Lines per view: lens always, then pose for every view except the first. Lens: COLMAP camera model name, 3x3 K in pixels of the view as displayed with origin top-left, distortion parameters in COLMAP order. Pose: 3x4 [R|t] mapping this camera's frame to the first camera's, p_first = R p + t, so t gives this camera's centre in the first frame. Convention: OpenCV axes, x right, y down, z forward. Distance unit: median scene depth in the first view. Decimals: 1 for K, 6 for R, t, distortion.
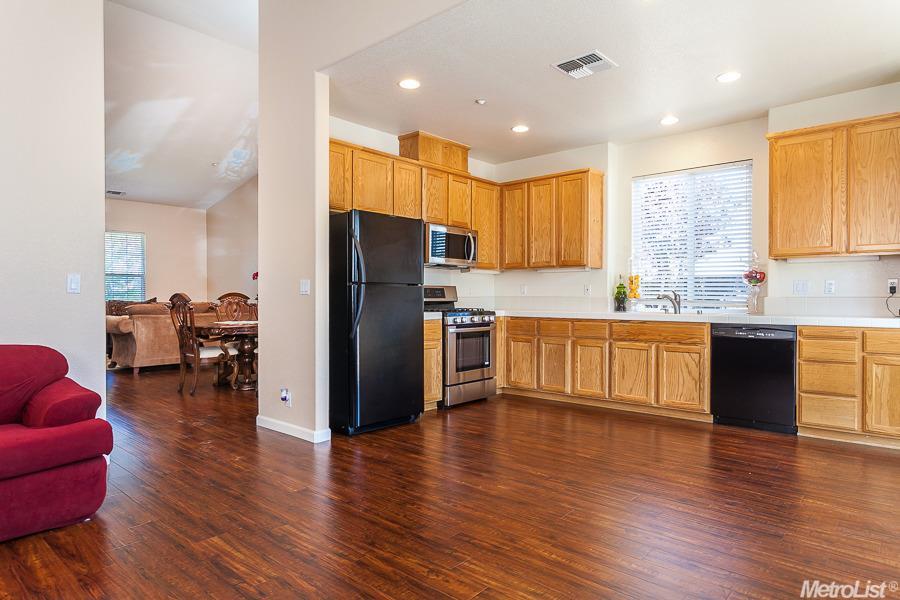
lens RADIAL K [[544.4, 0, 454.4], [0, 544.4, 301.0], [0, 0, 1]] dist [-0.018741, -0.000297]
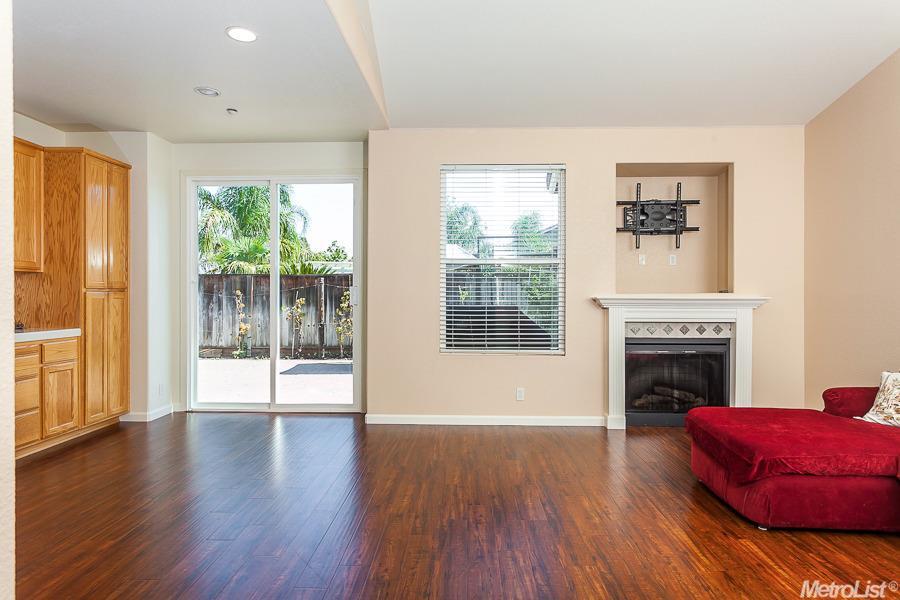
lens RADIAL K [[552.9, 0, 454.0], [0, 552.9, 300.9], [0, 0, 1]] dist [-0.009113, -0.000191]
pose [[-0.659236, -0.009934, 0.751871, -0.945011], [0.005380, 0.999825, 0.017927, -0.070001], [-0.751917, 0.015863, -0.659067, 1.788276]]
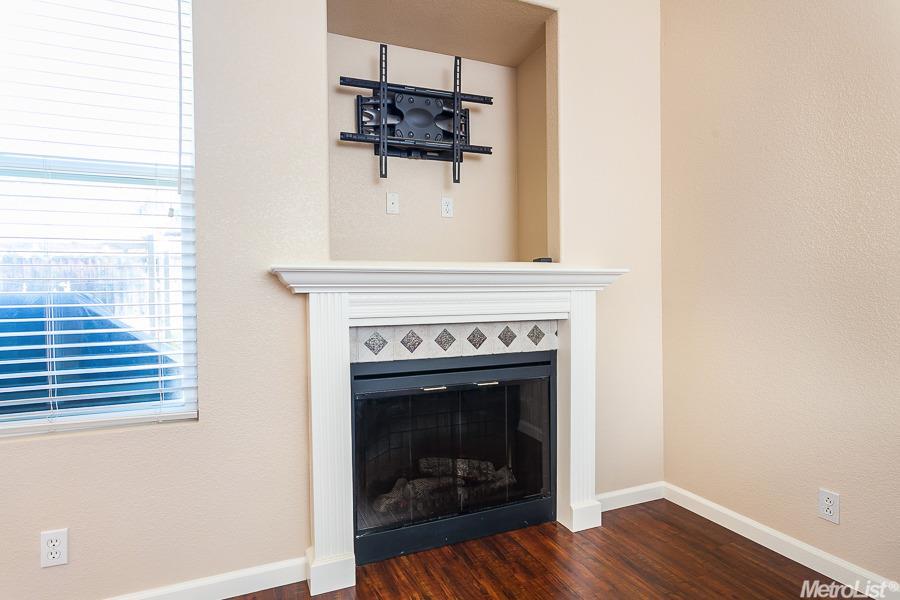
lens RADIAL K [[492.1, 0, 449.5], [0, 492.1, 298.8], [0, 0, 1]] dist [-0.003172, -0.000363]
pose [[-0.902438, 0.005158, 0.430789, -0.561922], [0.015304, 0.999681, 0.020092, -0.033753], [-0.430548, 0.024725, -0.902229, 1.080950]]
